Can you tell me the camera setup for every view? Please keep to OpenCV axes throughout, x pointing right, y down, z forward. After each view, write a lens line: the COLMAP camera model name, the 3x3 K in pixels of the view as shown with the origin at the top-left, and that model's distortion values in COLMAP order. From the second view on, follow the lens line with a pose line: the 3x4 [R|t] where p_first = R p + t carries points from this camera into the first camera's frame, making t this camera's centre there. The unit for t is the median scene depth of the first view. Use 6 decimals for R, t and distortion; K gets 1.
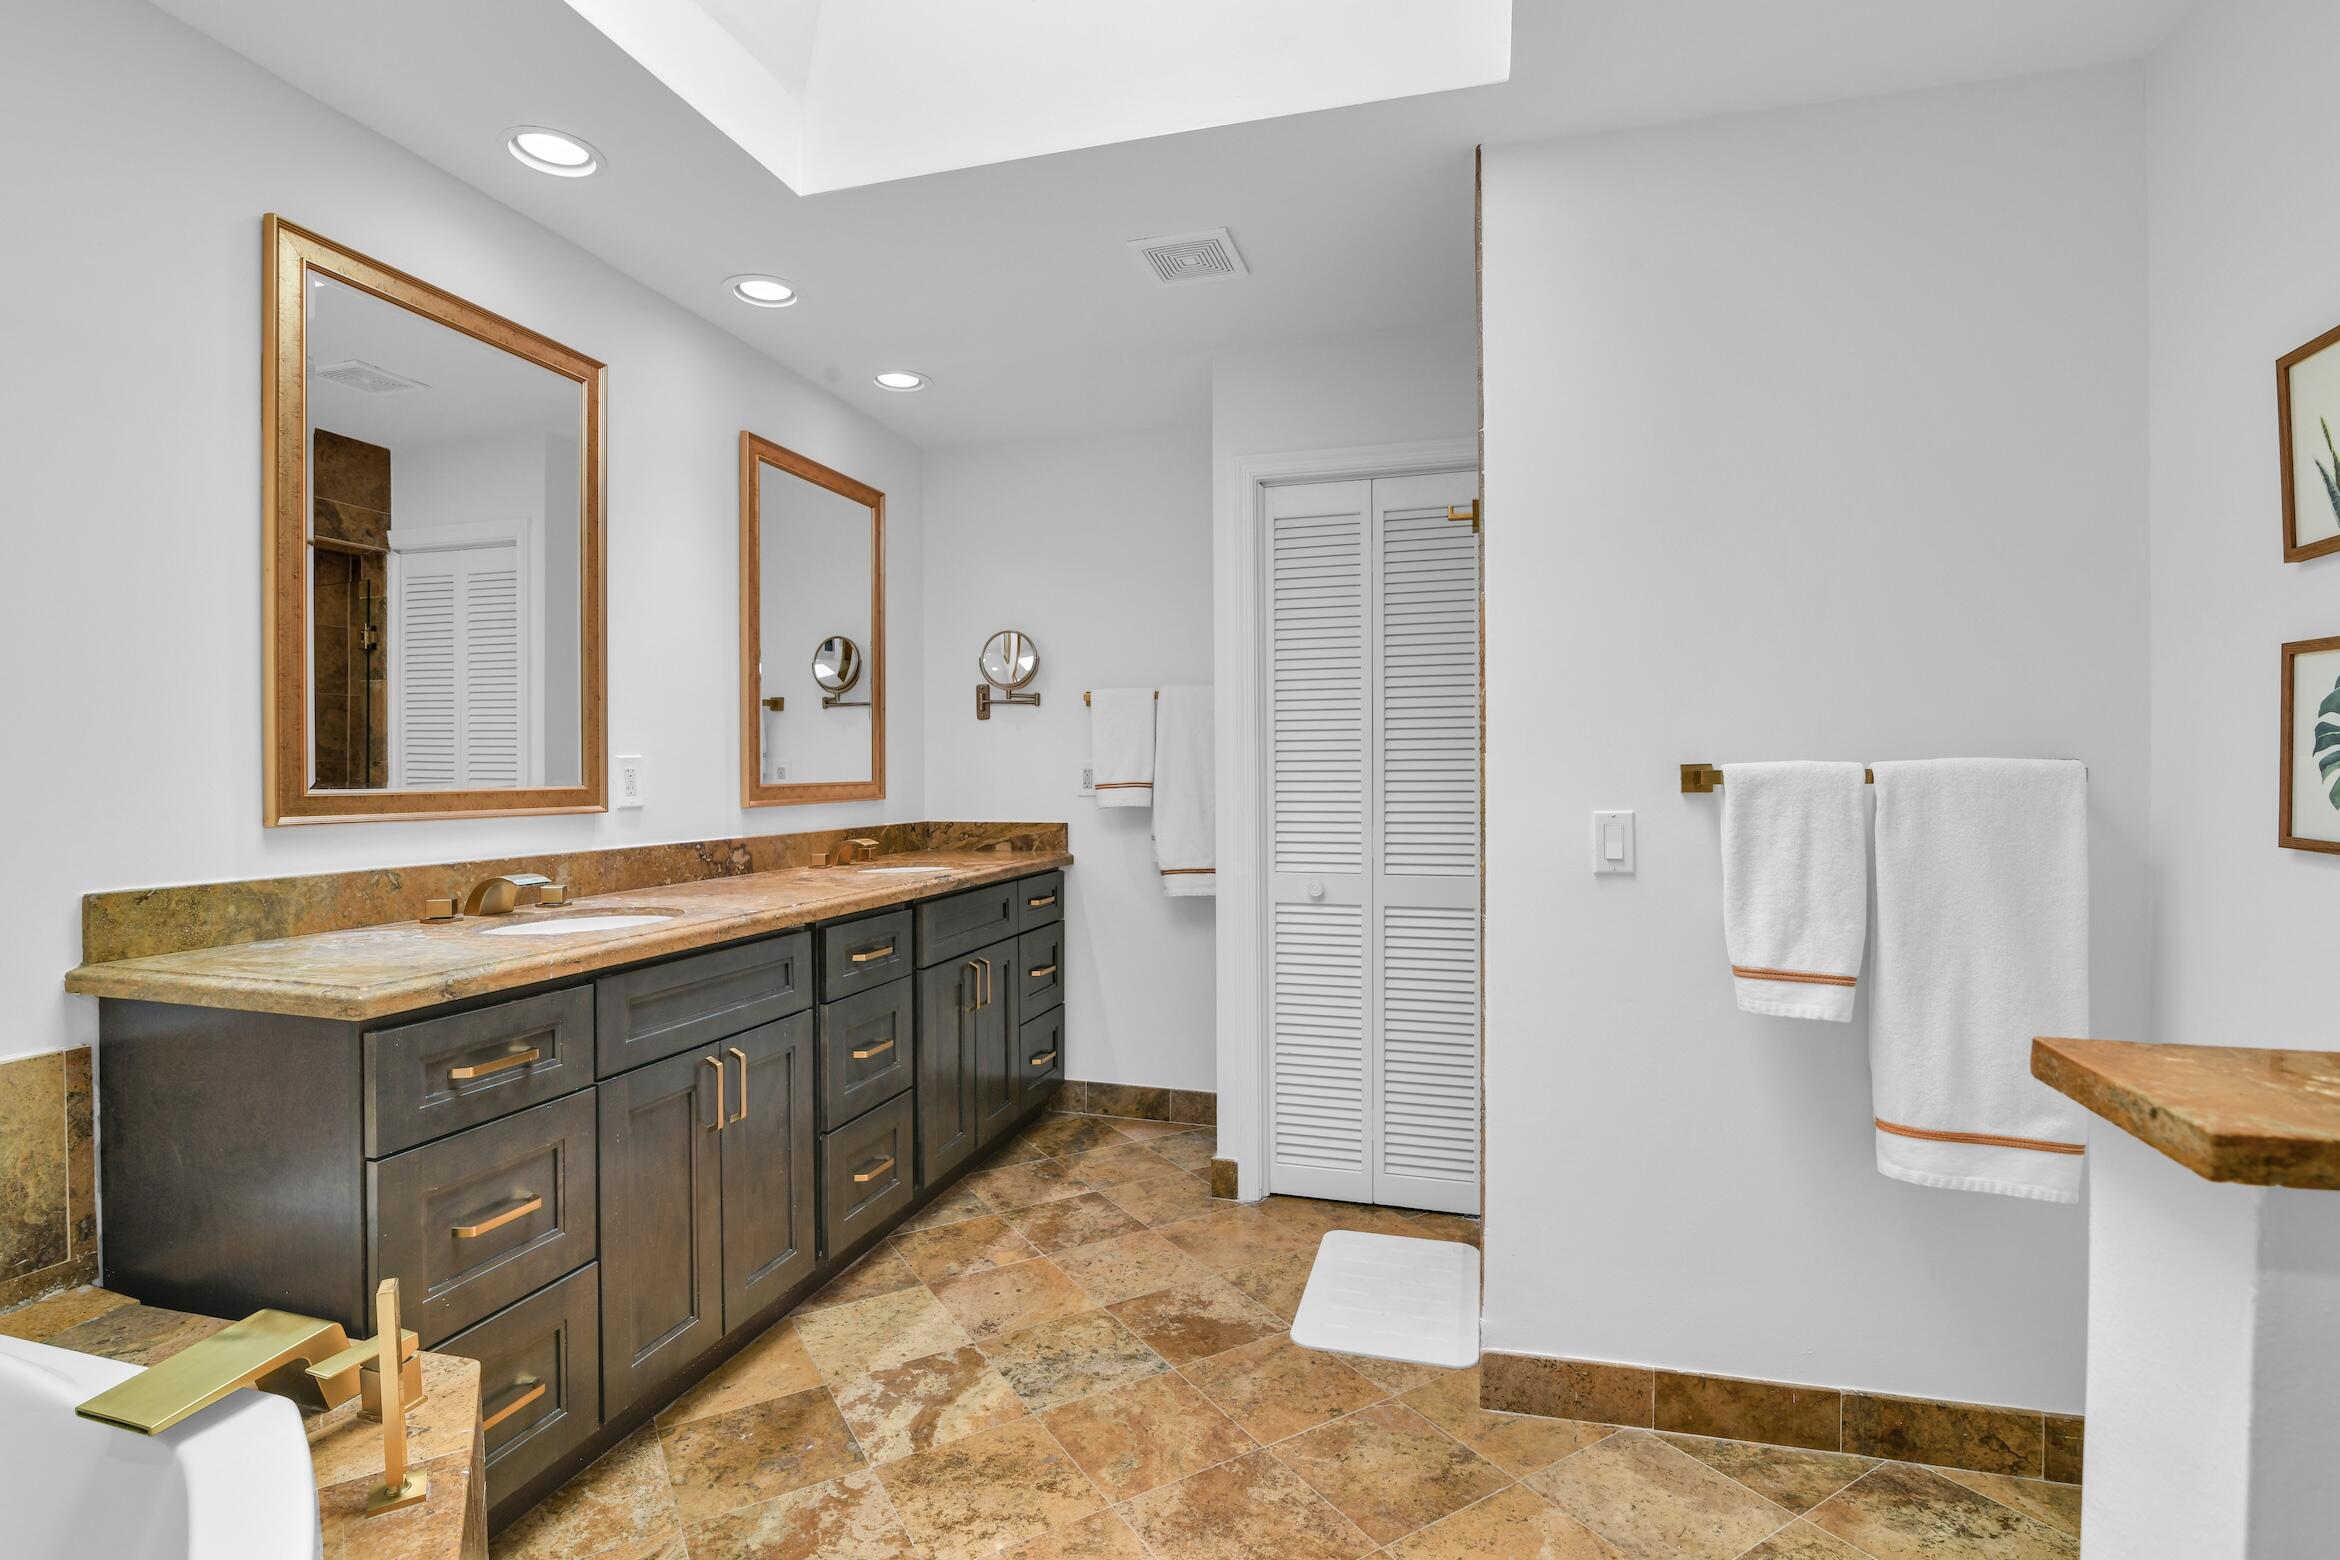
lens RADIAL K [[1144.0, 0, 1250.1], [0, 1144.0, 780.4], [0, 0, 1]] dist [-0.012969, -0.000503]
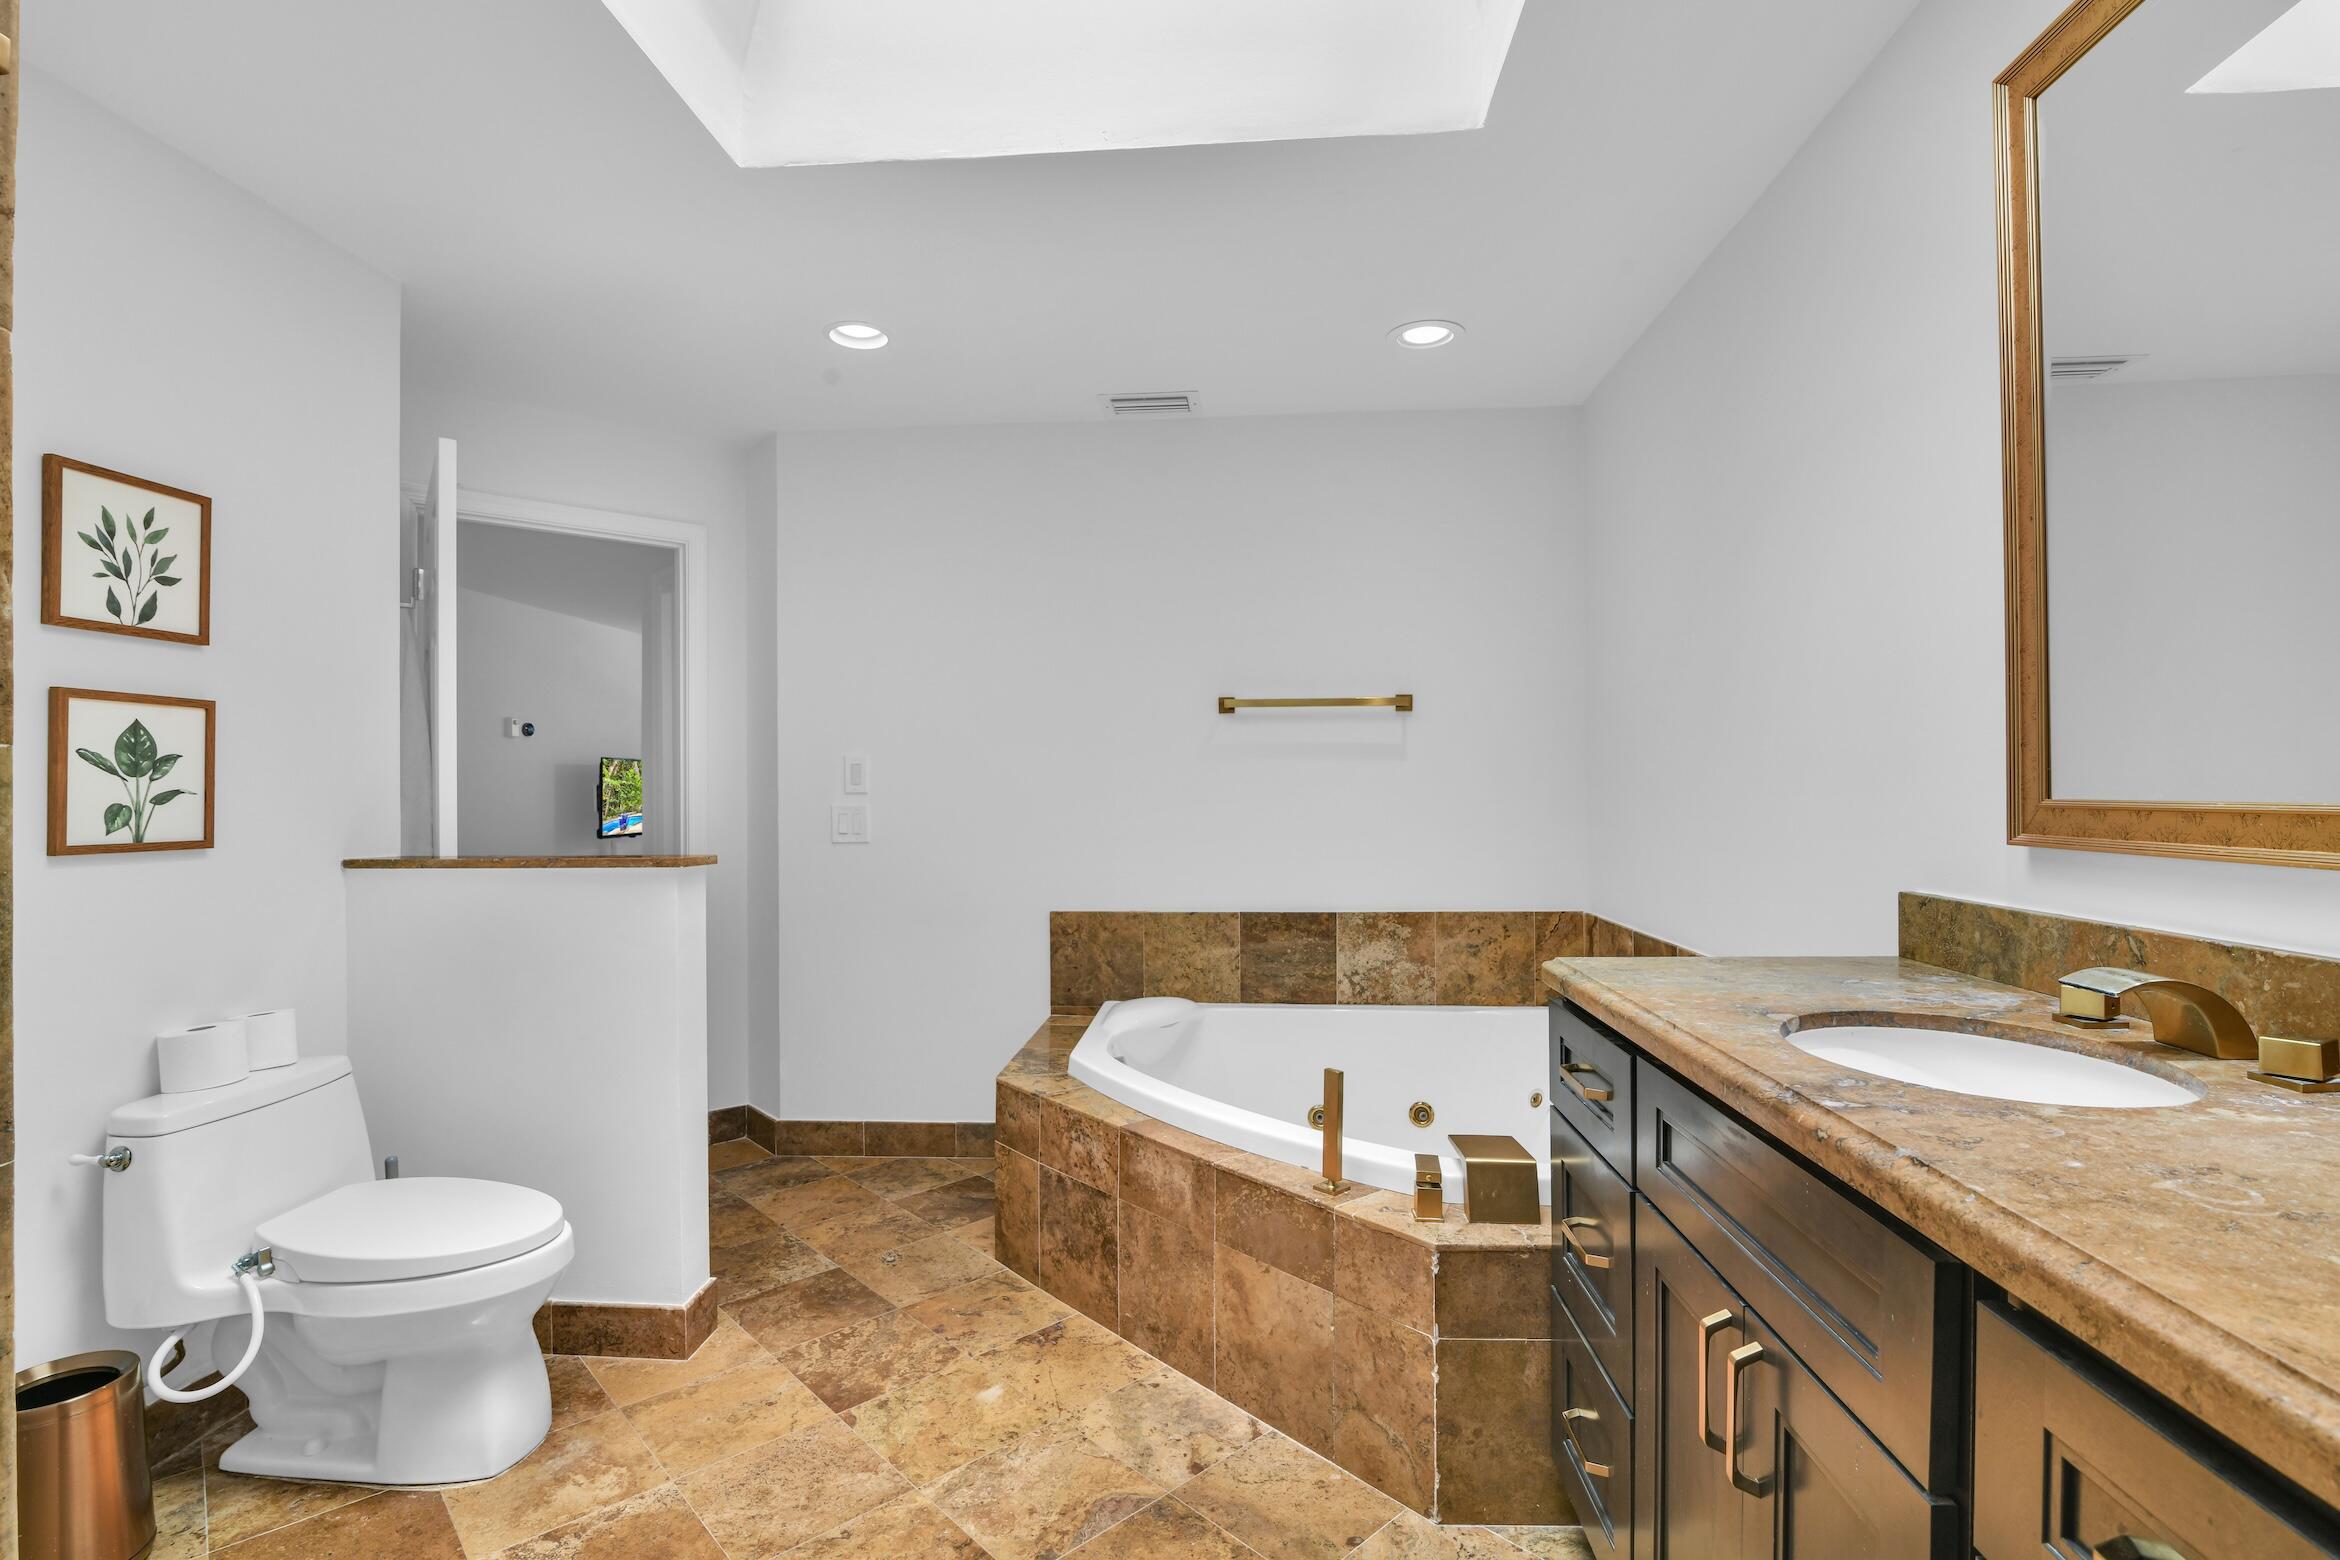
lens RADIAL K [[1239.1, 0, 1165.4], [0, 1239.1, 786.7], [0, 0, 1]] dist [-0.003603, -0.000248]
pose [[-0.994743, 0.009011, -0.102009, -0.132275], [0.008784, 0.999958, 0.002674, -0.005306], [0.102029, 0.001764, -0.994780, 1.318170]]
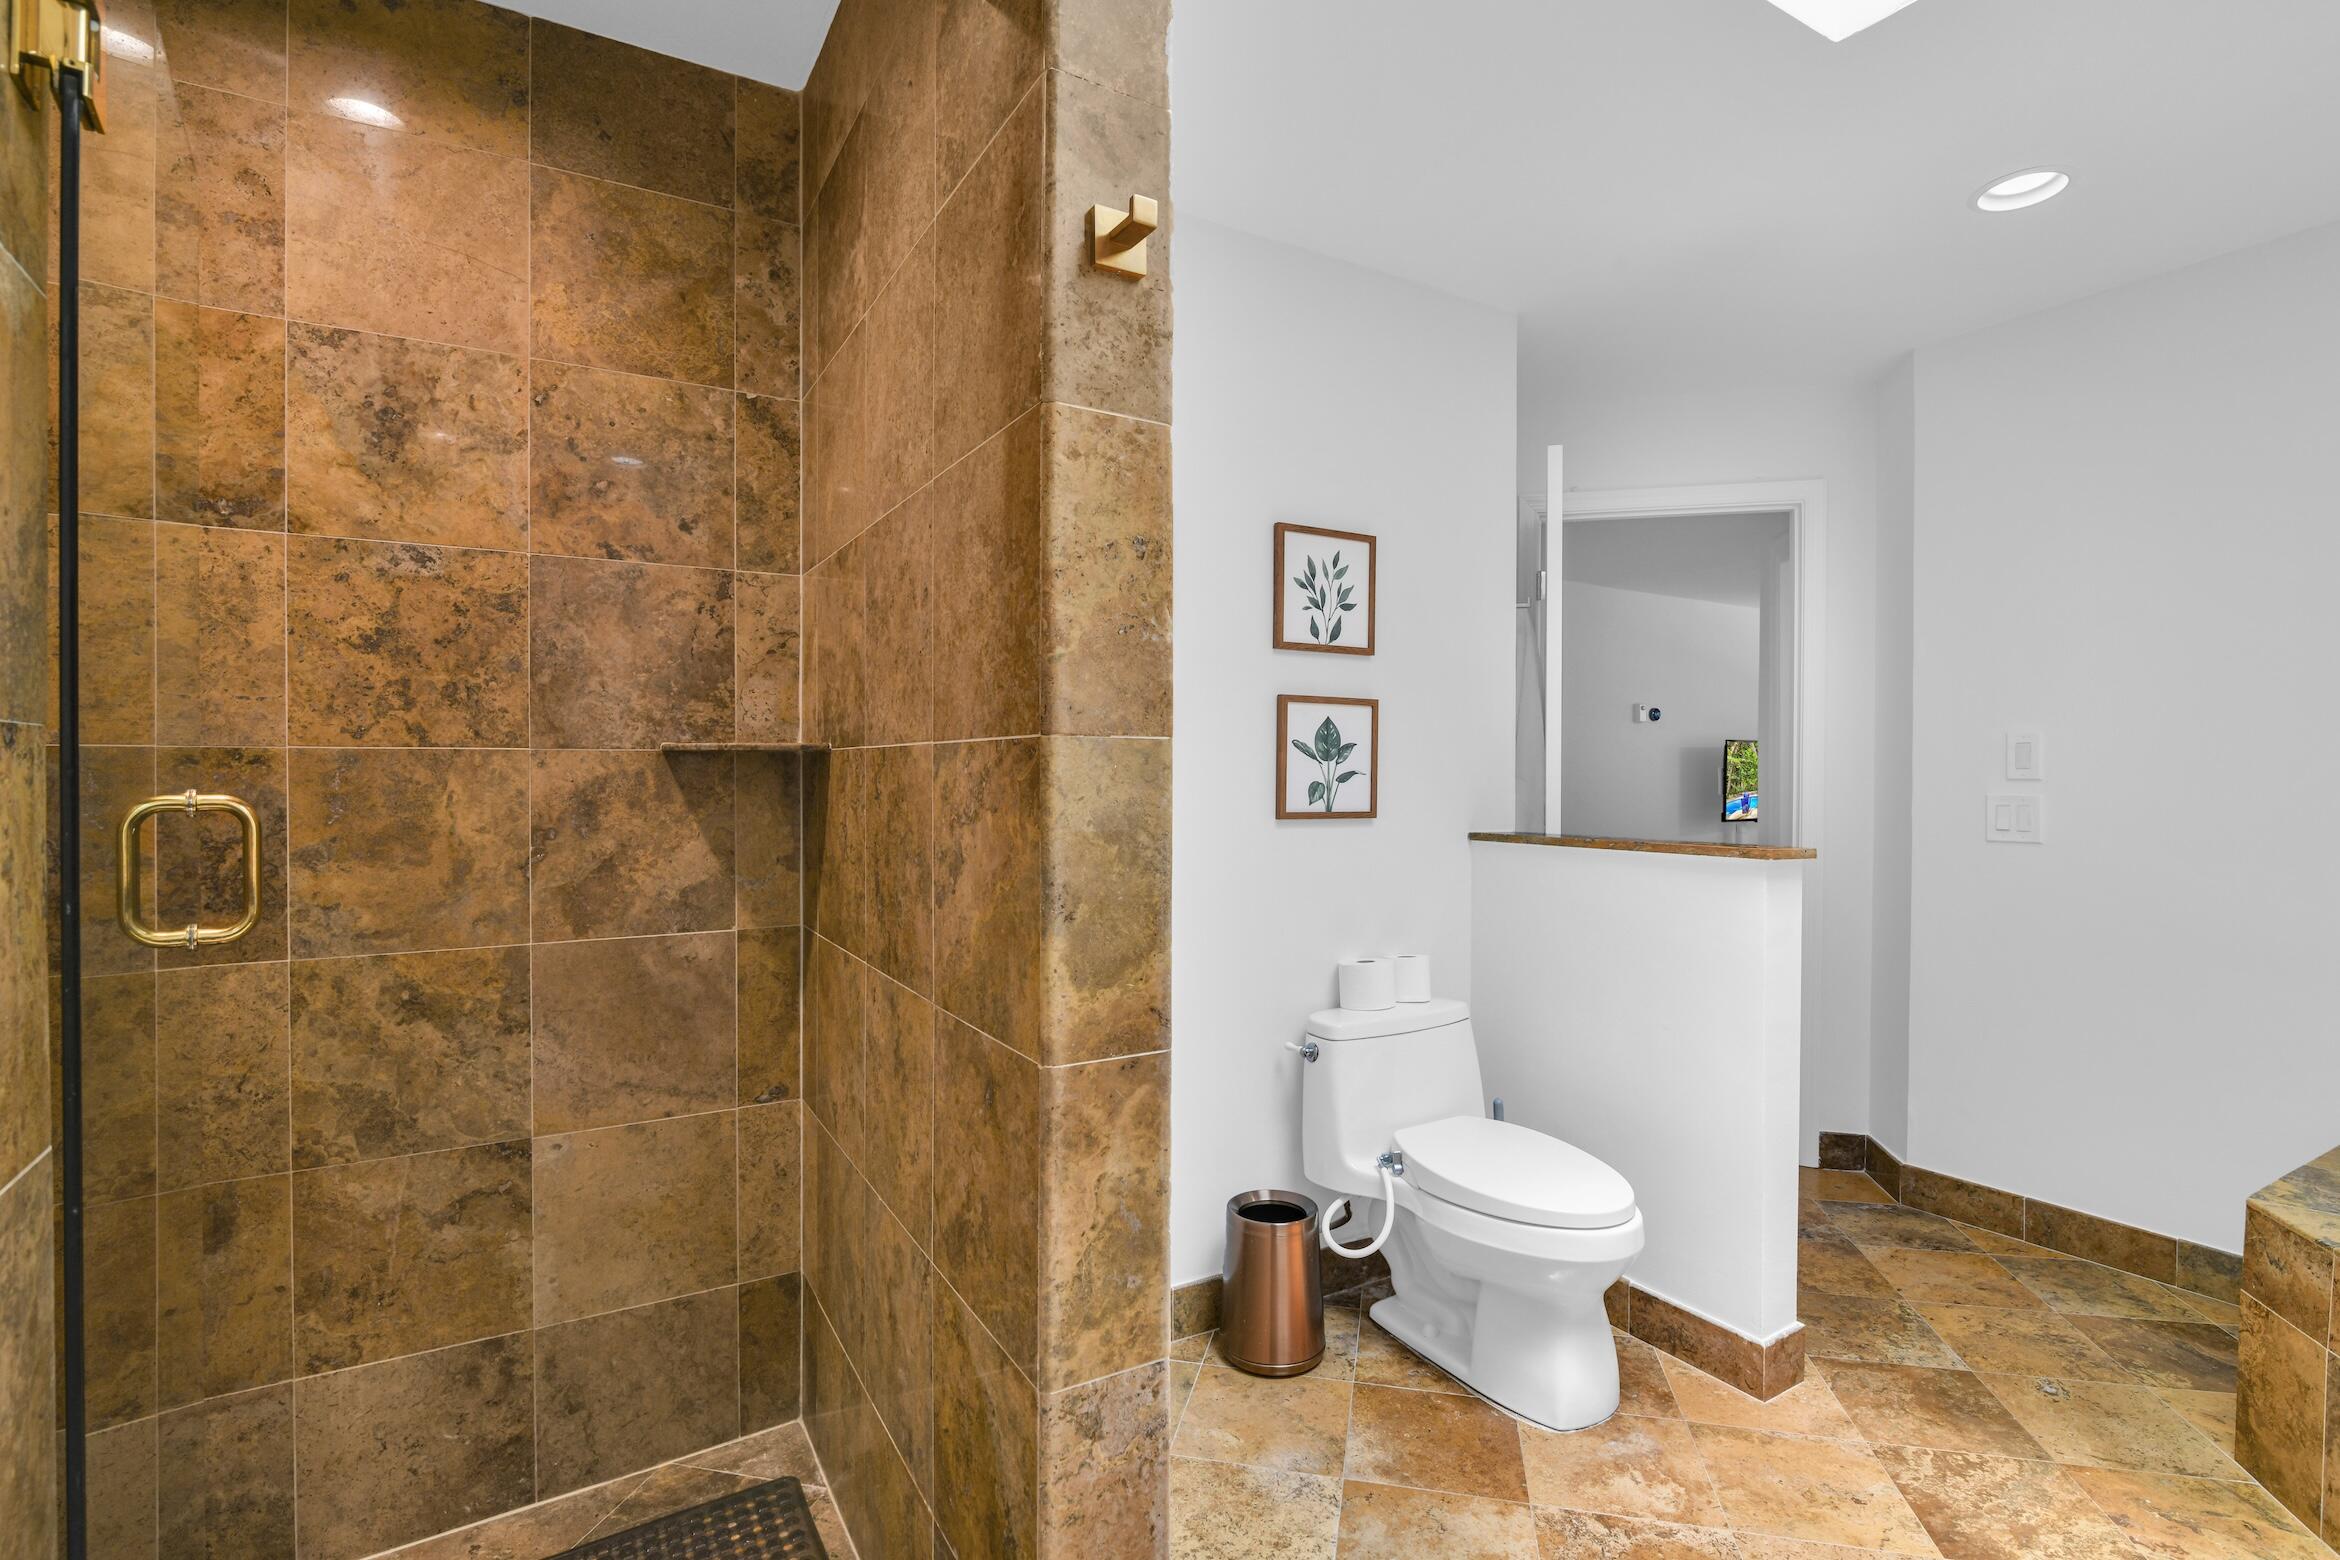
lens RADIAL K [[1144.0, 0, 1073.3], [0, 1144.0, 784.7], [0, 0, 1]] dist [-0.012969, -0.000503]
pose [[-0.638443, -0.004988, 0.769653, -0.159282], [0.003742, 0.999947, 0.009584, -0.005641], [-0.769660, 0.008998, -0.638390, 1.204175]]
